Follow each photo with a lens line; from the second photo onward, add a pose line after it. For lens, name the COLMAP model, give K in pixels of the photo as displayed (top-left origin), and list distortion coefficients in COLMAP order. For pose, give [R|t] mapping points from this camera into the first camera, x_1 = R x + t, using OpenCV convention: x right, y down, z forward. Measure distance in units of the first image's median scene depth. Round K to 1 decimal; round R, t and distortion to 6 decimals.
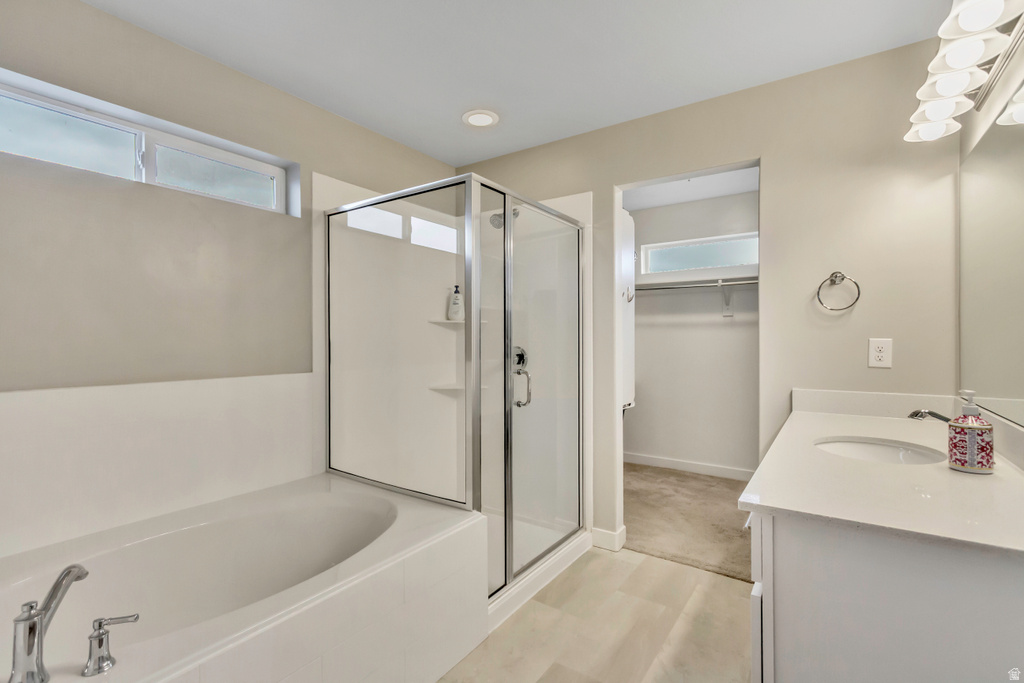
lens RADIAL K [[477.6, 0, 515.7], [0, 477.6, 339.8], [0, 0, 1]] dist [0.001863, -0.000877]
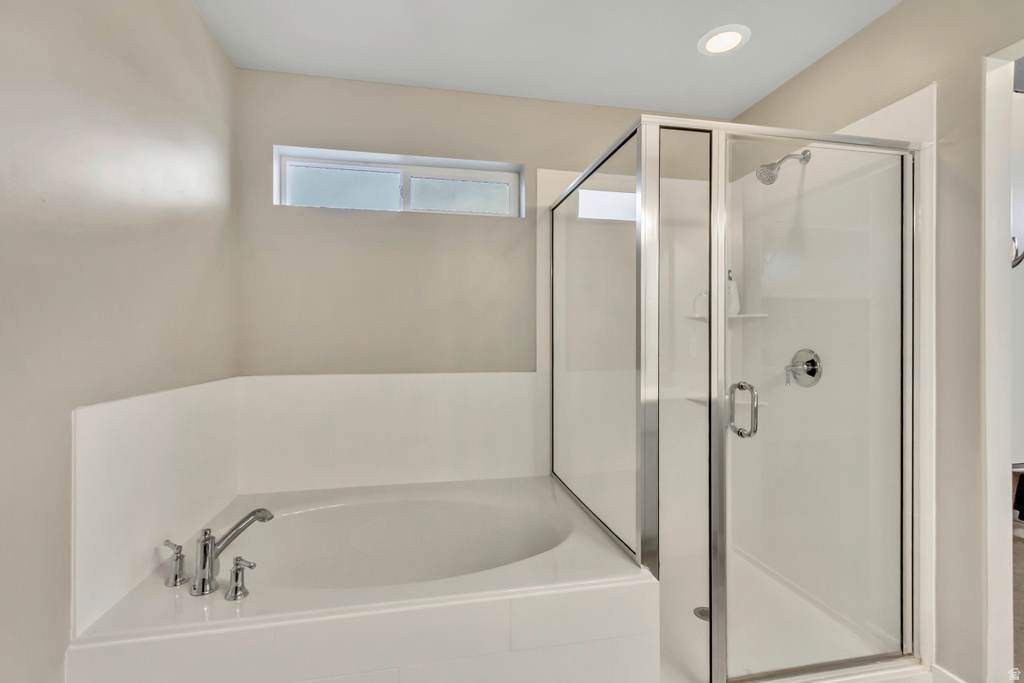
lens RADIAL K [[477.6, 0, 511.5], [0, 477.6, 340.4], [0, 0, 1]] dist [0.001863, -0.000877]
pose [[0.712893, 0.002326, -0.701269, 0.235758], [-0.003095, 0.999995, 0.000170, 0.002987], [0.701266, 0.002049, 0.712897, 0.264615]]
